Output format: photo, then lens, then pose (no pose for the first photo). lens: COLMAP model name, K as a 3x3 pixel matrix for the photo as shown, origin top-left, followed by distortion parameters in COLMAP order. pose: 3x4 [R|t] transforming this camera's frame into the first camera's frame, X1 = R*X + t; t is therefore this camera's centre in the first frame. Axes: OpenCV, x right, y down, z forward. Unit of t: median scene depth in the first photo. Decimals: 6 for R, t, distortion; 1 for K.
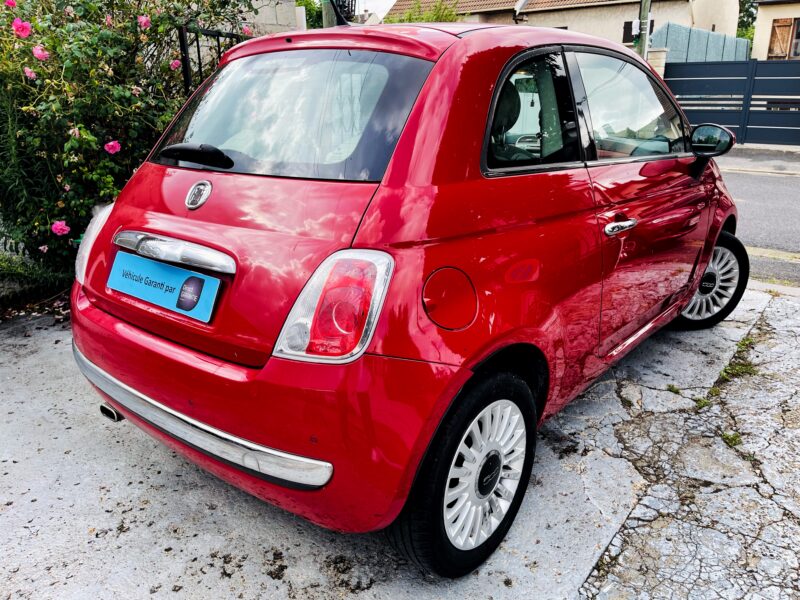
lens RADIAL K [[606.2, 0, 395.4], [0, 606.2, 297.3], [0, 0, 1]] dist [0.067017, -0.104040]
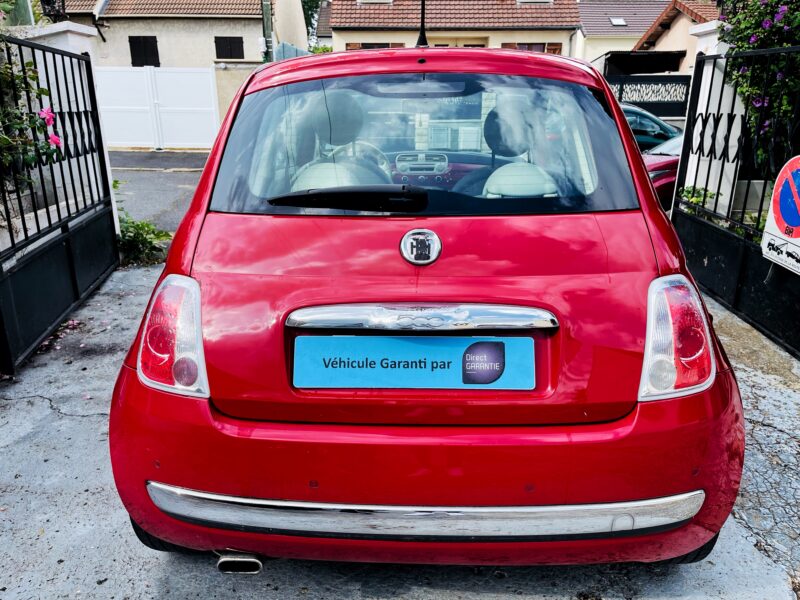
lens RADIAL K [[606.2, 0, 397.8], [0, 606.2, 303.4], [0, 0, 1]] dist [0.067017, -0.104040]
pose [[0.792785, -0.176273, 0.583455, -0.813262], [0.180864, 0.982186, 0.050984, -0.135379], [-0.582048, 0.065107, 0.810544, 0.348030]]
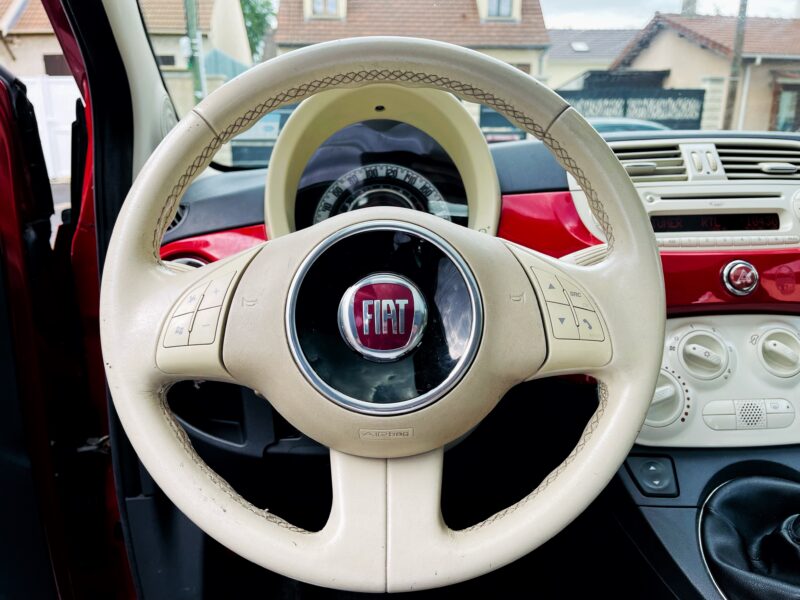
lens RADIAL K [[606.2, 0, 401.8], [0, 606.2, 304.8], [0, 0, 1]] dist [0.067017, -0.104040]
pose [[0.737427, -0.168016, 0.654196, 0.055054], [0.204220, 0.978696, 0.021154, -0.433307], [-0.643814, 0.118000, 0.756029, 1.668417]]
